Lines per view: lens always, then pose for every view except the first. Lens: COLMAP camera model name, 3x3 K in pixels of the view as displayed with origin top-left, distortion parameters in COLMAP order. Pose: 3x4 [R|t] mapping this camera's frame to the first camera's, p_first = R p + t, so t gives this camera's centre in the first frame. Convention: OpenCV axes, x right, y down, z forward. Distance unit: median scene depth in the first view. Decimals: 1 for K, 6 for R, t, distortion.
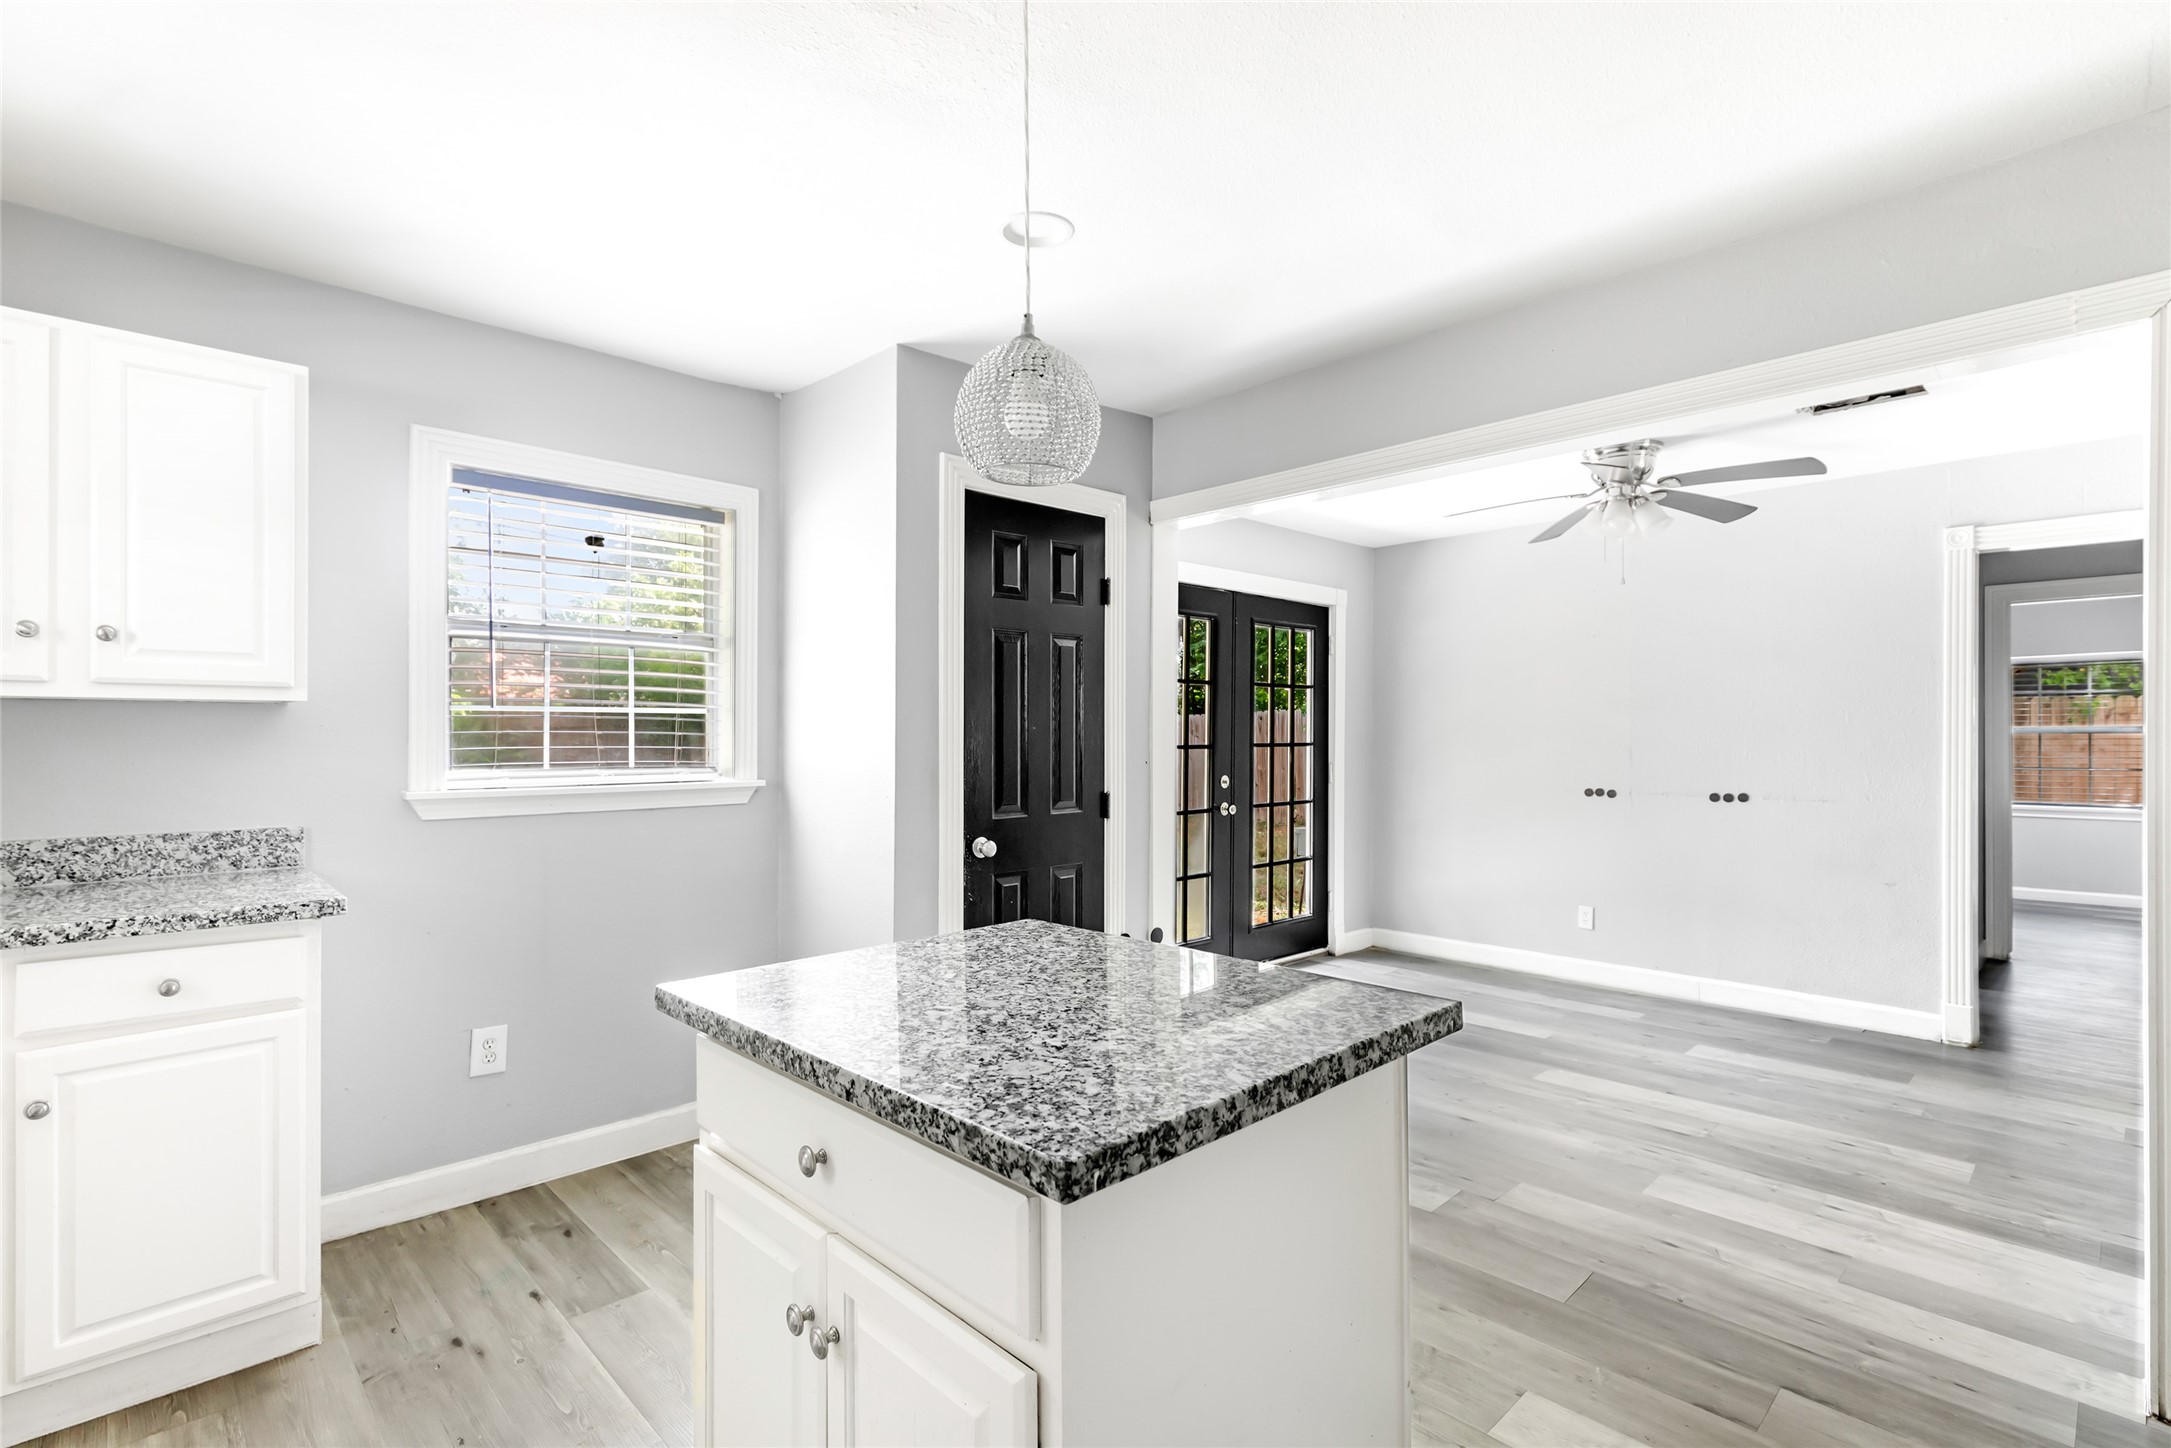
lens RADIAL K [[1004.0, 0, 1111.4], [0, 1004.0, 733.6], [0, 0, 1]] dist [0.005804, 0.000310]
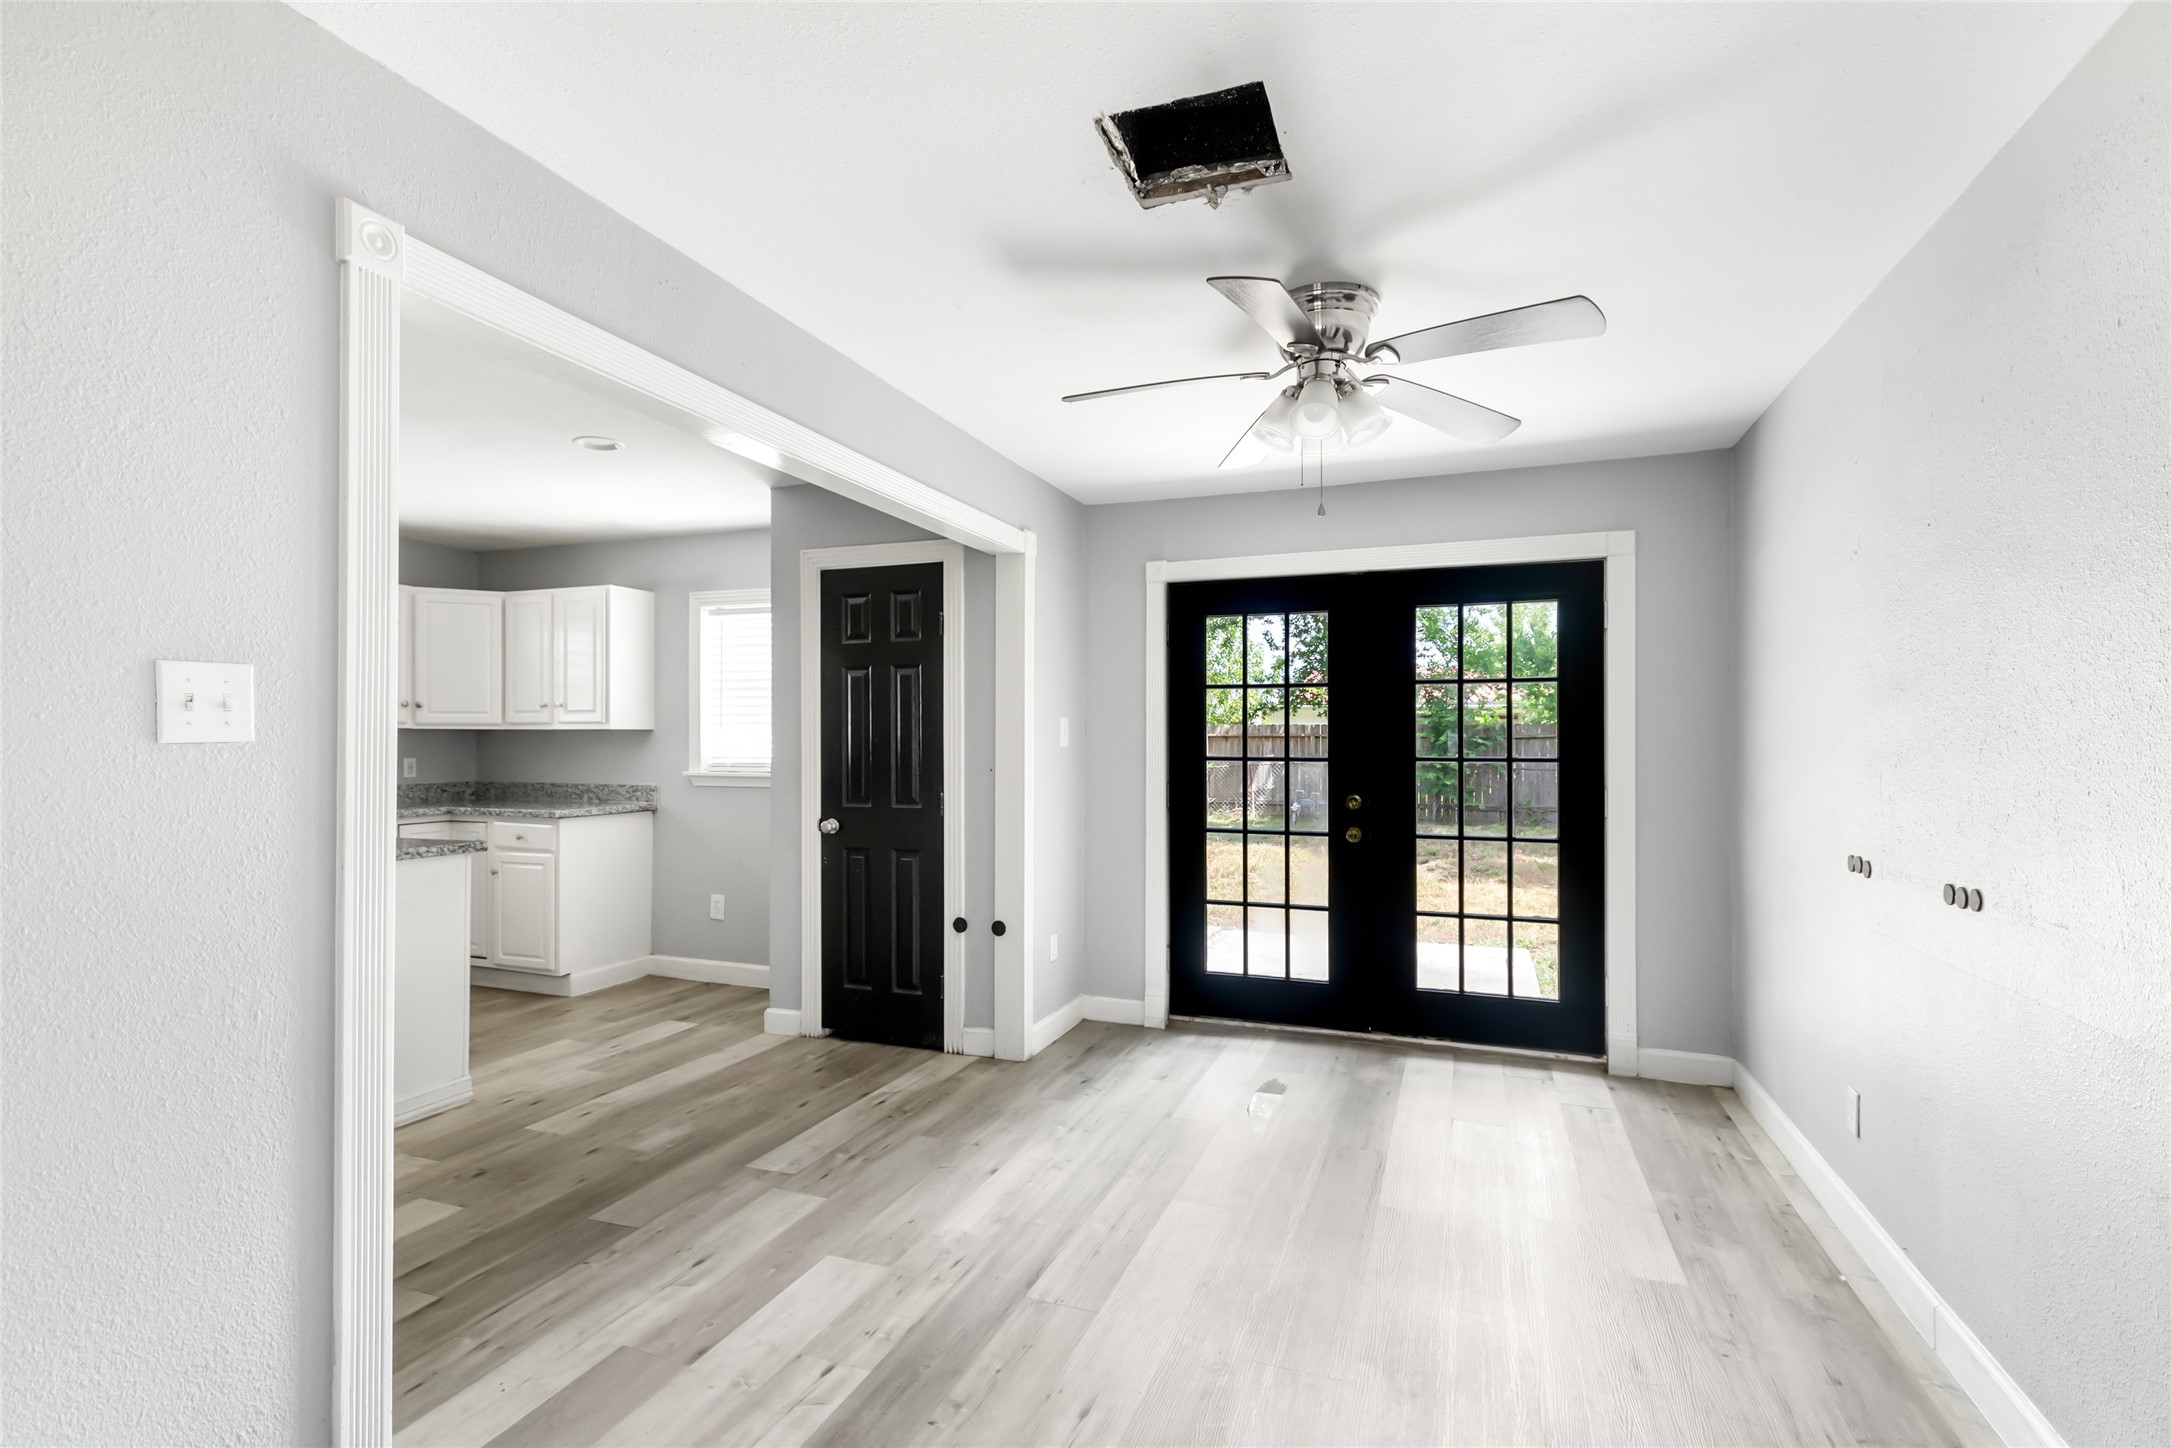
lens RADIAL K [[1004.0, 0, 1091.0], [0, 1004.0, 730.5], [0, 0, 1]] dist [0.005804, 0.000310]
pose [[0.427193, -0.012265, -0.904077, 1.208017], [-0.001384, 0.999898, -0.014218, 0.001675], [0.904159, 0.007325, 0.427133, 0.691914]]
